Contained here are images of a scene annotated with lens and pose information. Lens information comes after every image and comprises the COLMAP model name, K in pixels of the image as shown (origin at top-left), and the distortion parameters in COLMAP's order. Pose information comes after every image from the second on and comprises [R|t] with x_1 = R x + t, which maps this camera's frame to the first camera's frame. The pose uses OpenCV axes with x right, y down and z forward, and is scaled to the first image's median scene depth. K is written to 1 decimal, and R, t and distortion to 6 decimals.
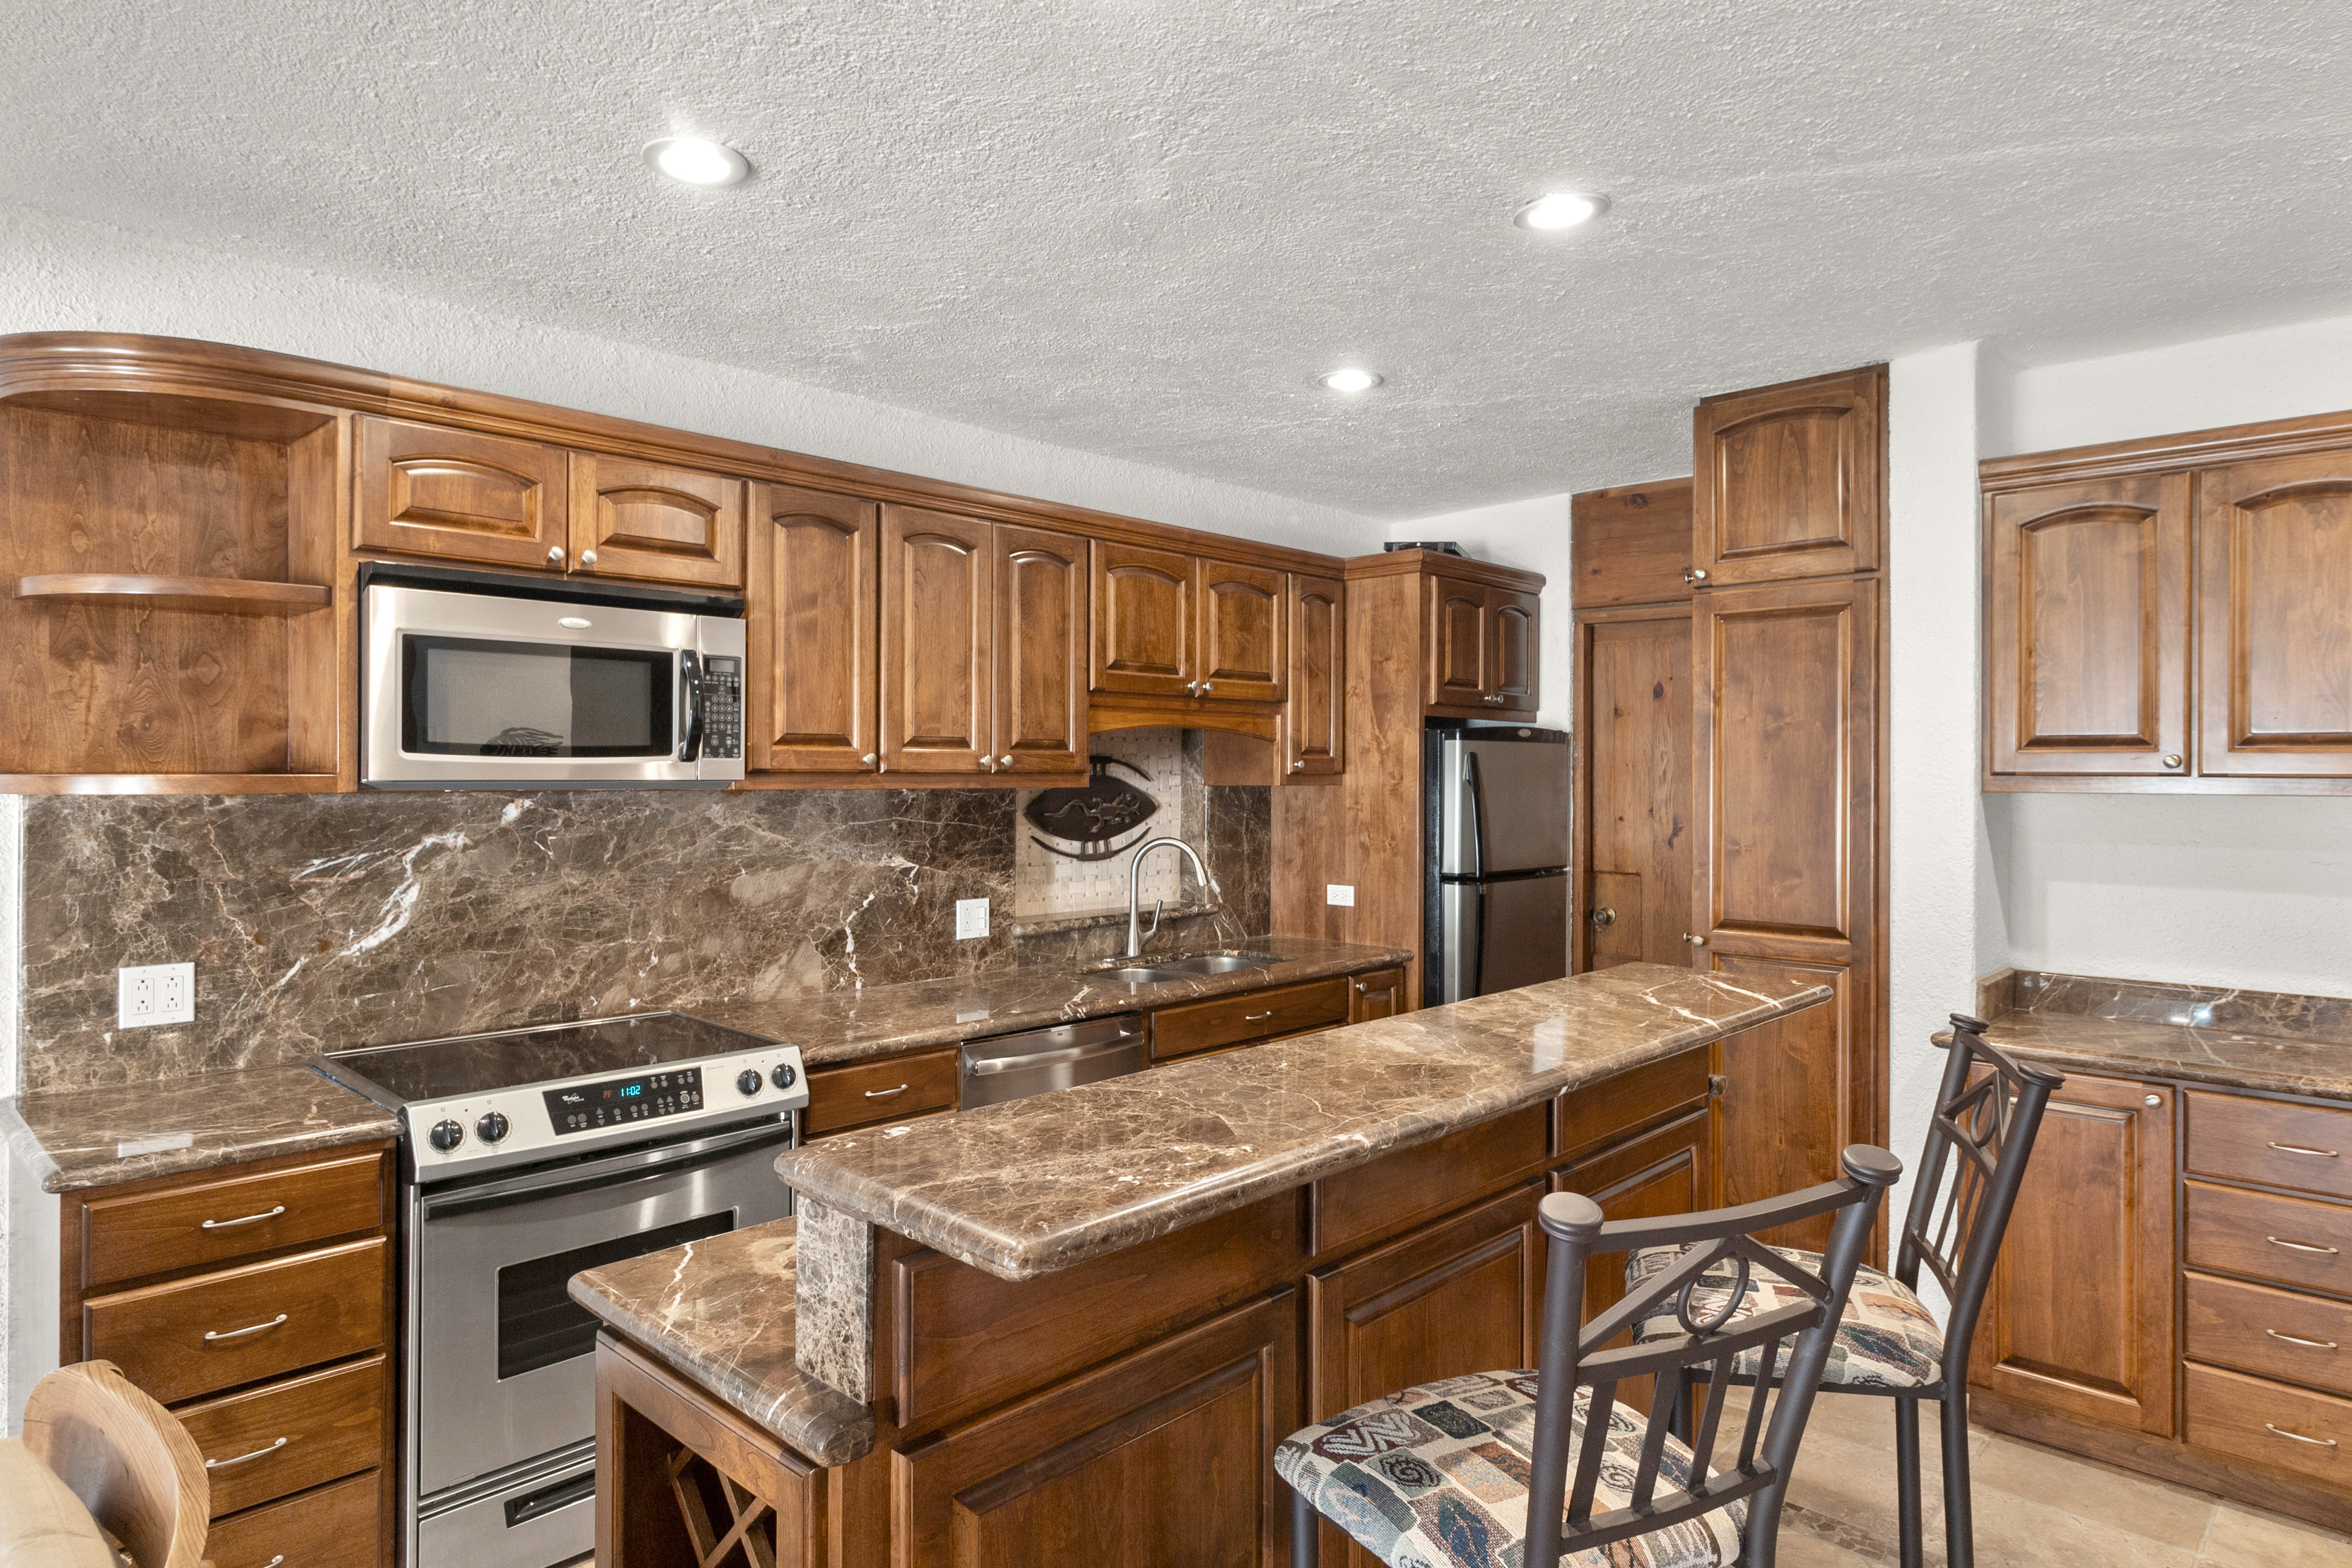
lens RADIAL K [[1361.2, 0, 1189.7], [0, 1361.2, 771.0], [0, 0, 1]] dist [0.000098, -0.000045]
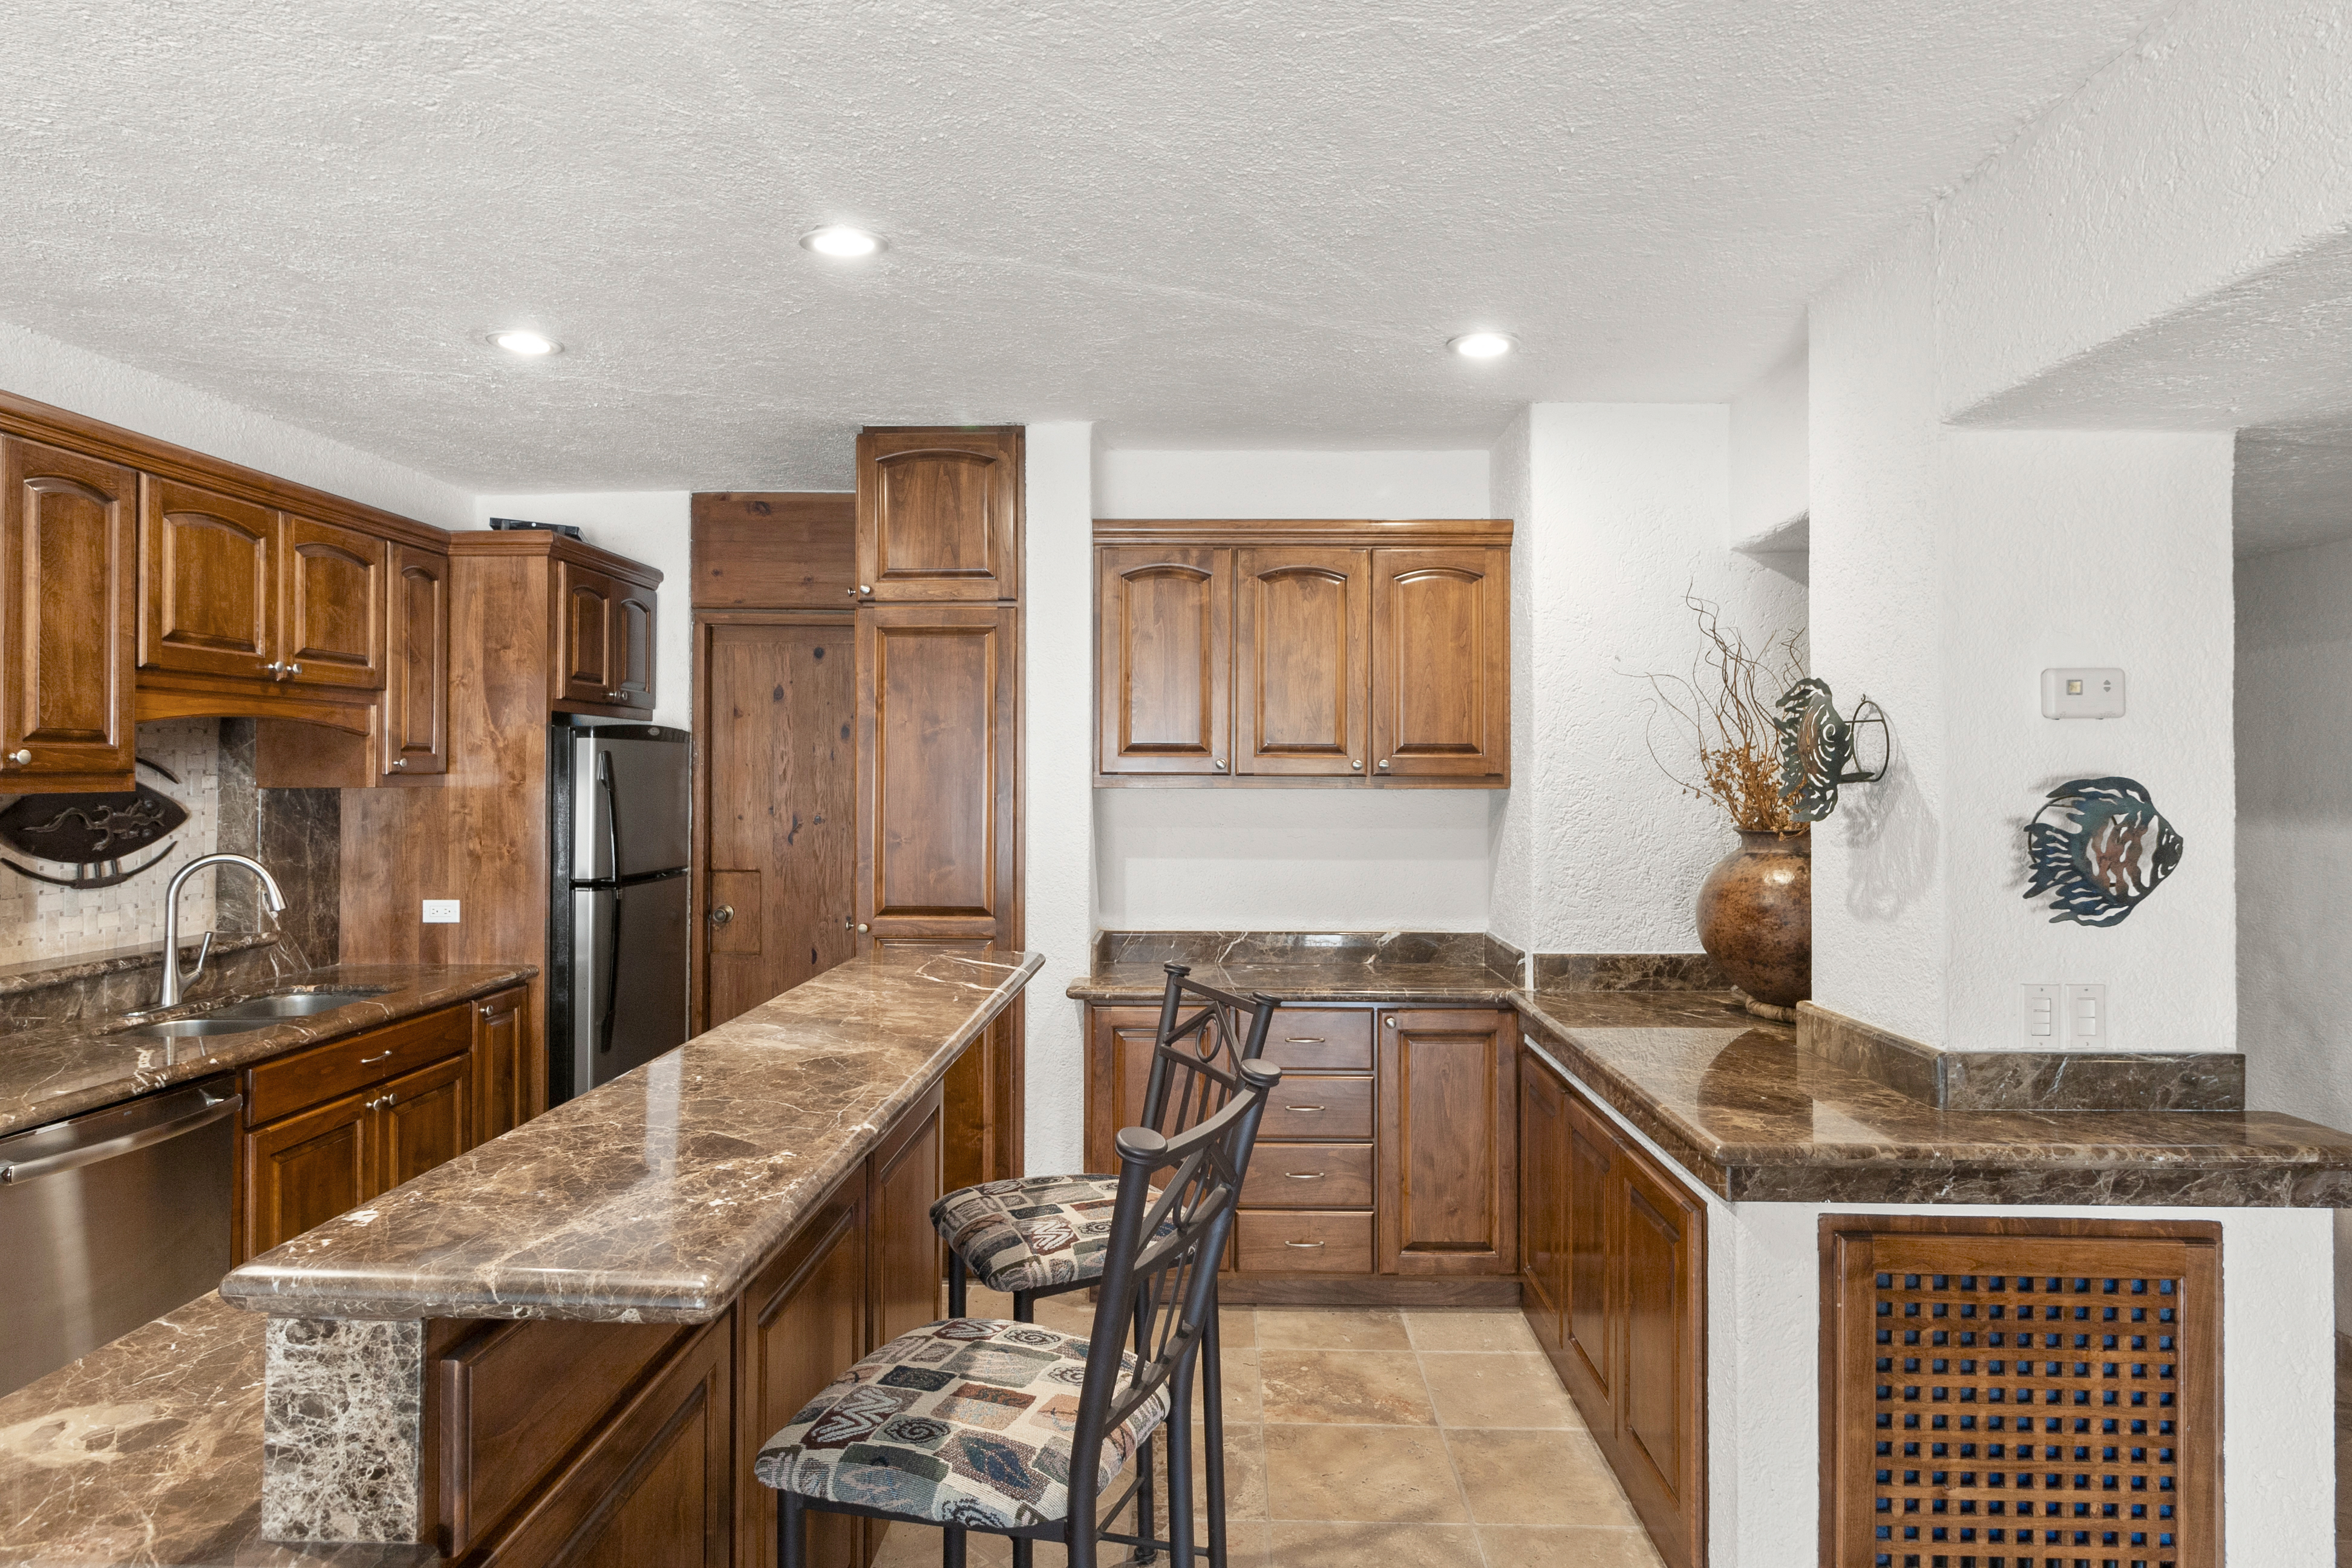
lens RADIAL K [[1361.2, 0, 1192.8], [0, 1361.2, 761.6], [0, 0, 1]] dist [0.000098, -0.000045]
pose [[0.741796, 0.004653, 0.670609, -0.170891], [-0.001022, 0.999983, -0.005808, -0.001570], [-0.670625, 0.003623, 0.741788, 0.026571]]
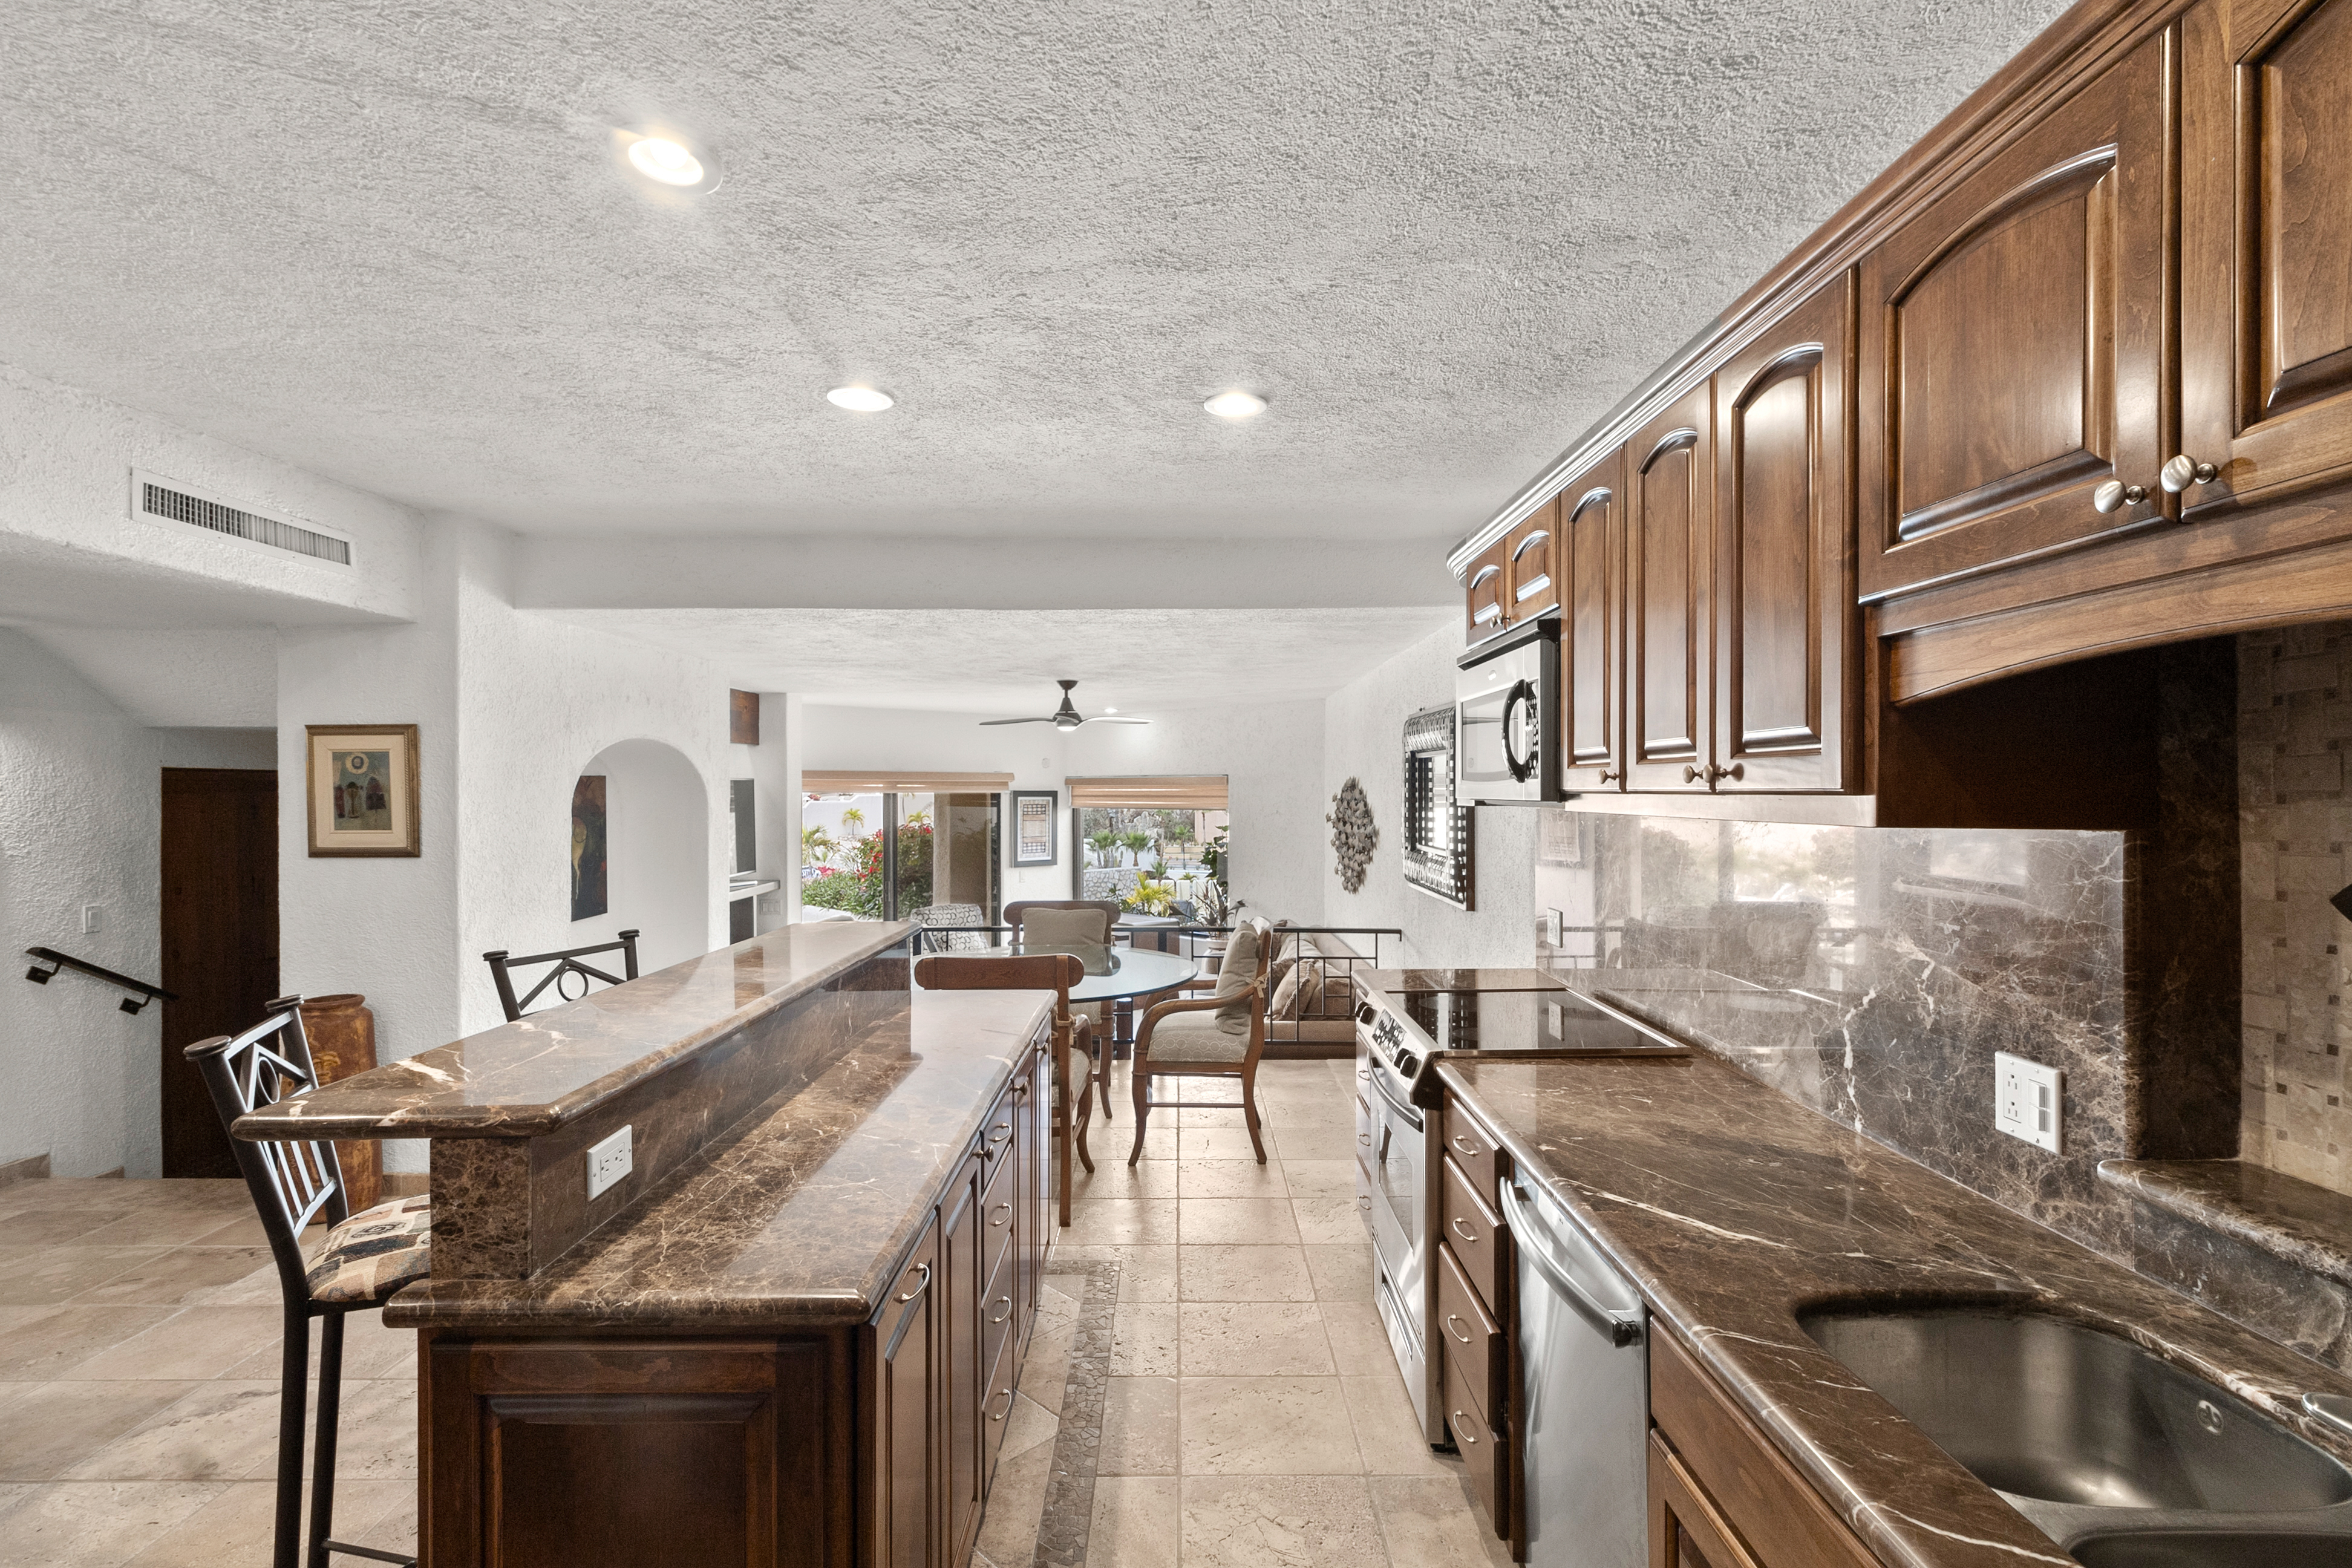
lens RADIAL K [[1091.6, 0, 1180.4], [0, 1091.6, 790.2], [0, 0, 1]] dist [0.002433, 0.001689]
pose [[-0.718879, -0.001907, -0.695132, 0.381416], [-0.000935, 0.999998, -0.001777, 0.000485], [0.695134, -0.000627, -0.718880, 1.272129]]
